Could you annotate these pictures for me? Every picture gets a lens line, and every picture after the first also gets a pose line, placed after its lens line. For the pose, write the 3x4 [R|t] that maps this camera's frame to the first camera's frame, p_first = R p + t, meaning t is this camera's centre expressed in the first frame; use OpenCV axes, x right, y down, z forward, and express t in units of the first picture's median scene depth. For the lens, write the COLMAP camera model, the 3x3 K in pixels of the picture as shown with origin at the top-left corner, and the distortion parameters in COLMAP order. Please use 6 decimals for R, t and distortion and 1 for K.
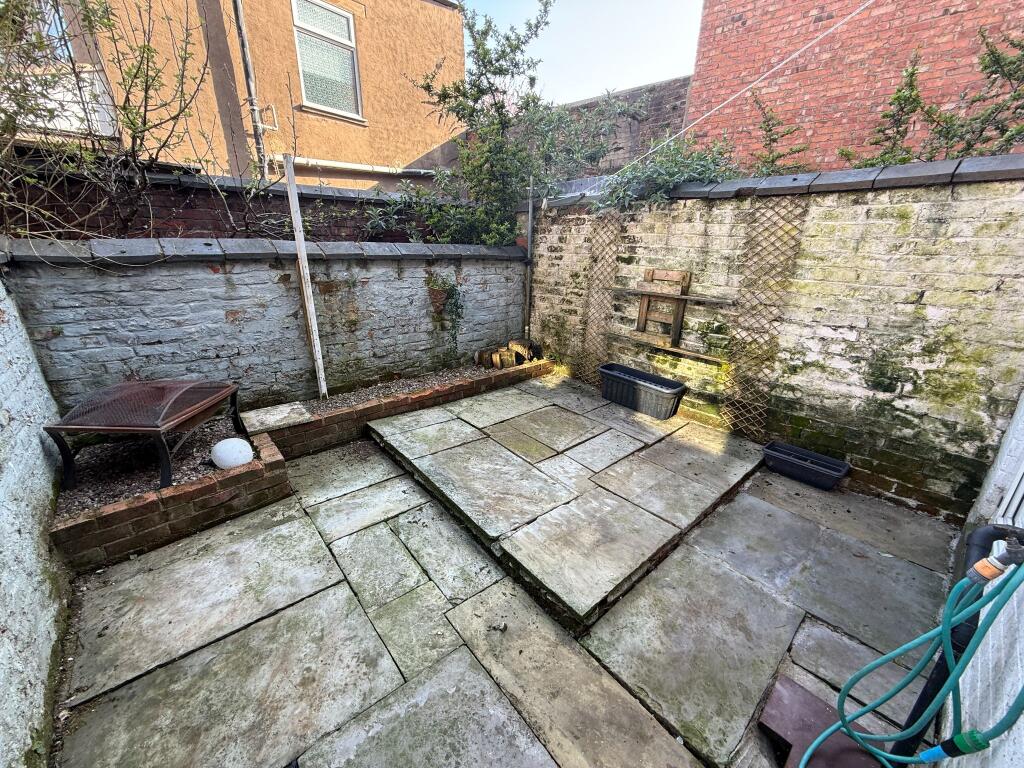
lens RADIAL K [[405.7, 0, 508.1], [0, 405.7, 384.0], [0, 0, 1]] dist [-0.000772, -0.000090]
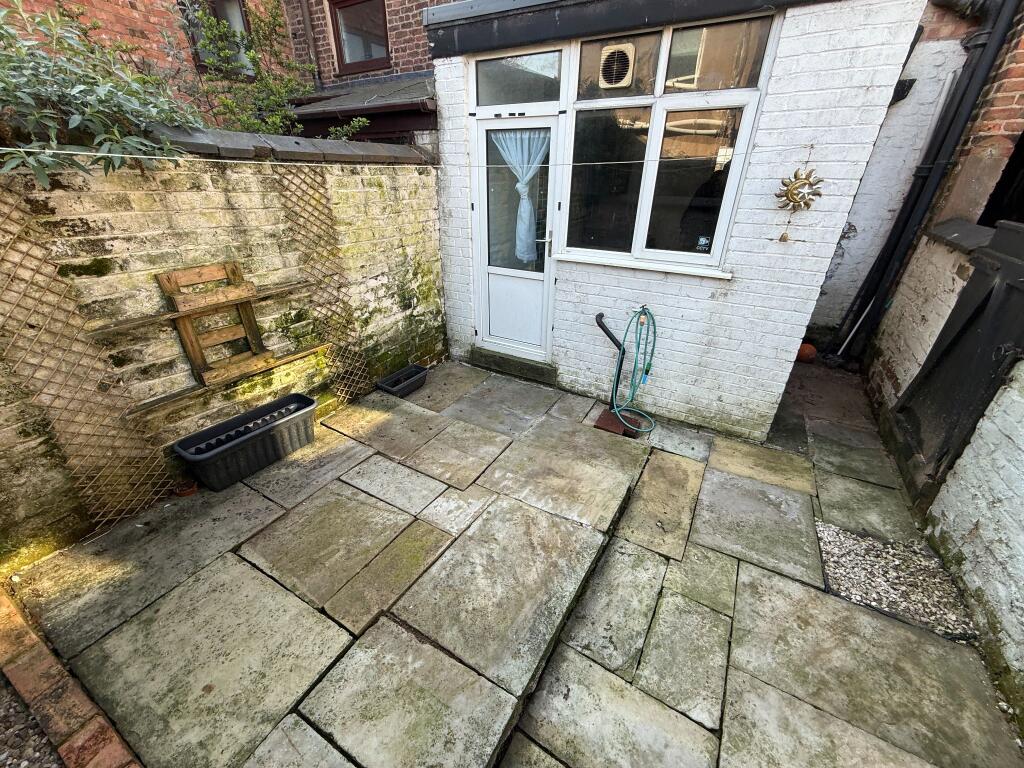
lens RADIAL K [[405.7, 0, 508.1], [0, 405.7, 384.0], [0, 0, 1]] dist [-0.000772, -0.000090]
pose [[-0.321586, -0.457692, 0.828915, -0.434464], [0.295370, 0.783246, 0.547067, -0.384833], [-0.899633, 0.420766, -0.116693, 0.797150]]
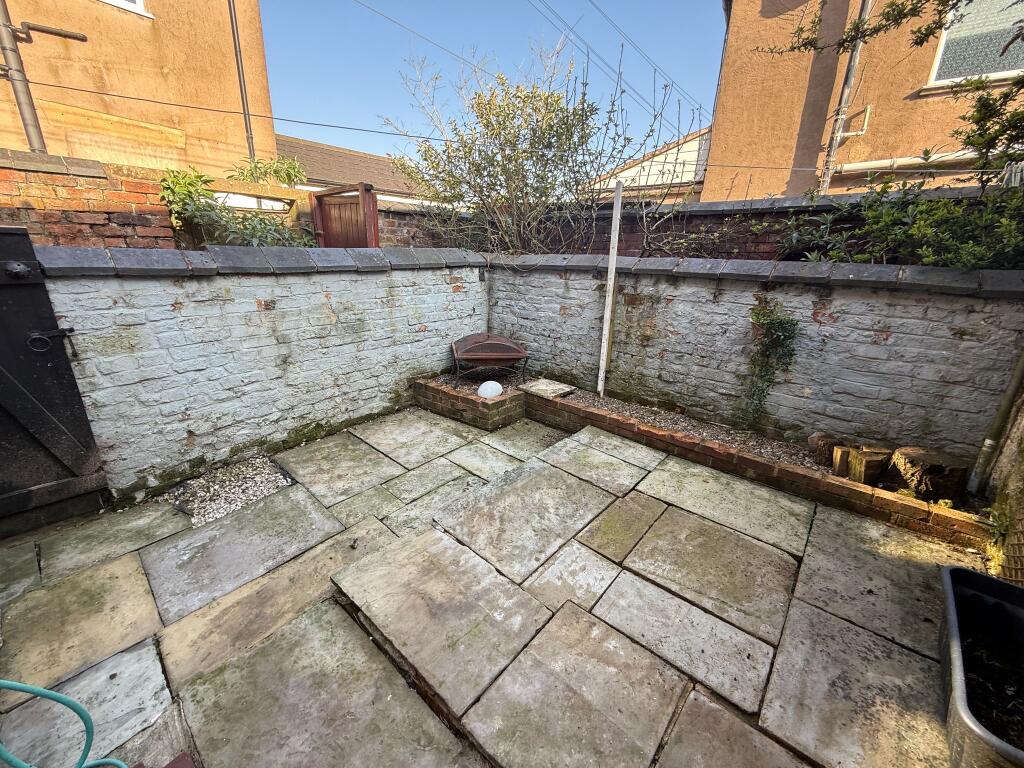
lens RADIAL K [[405.7, 0, 508.1], [0, 405.7, 384.0], [0, 0, 1]] dist [-0.000772, -0.000090]
pose [[0.130087, 0.291502, -0.947683, 0.626111], [-0.342863, 0.910065, 0.232867, -0.186577], [0.930335, 0.294632, 0.218333, 0.571823]]
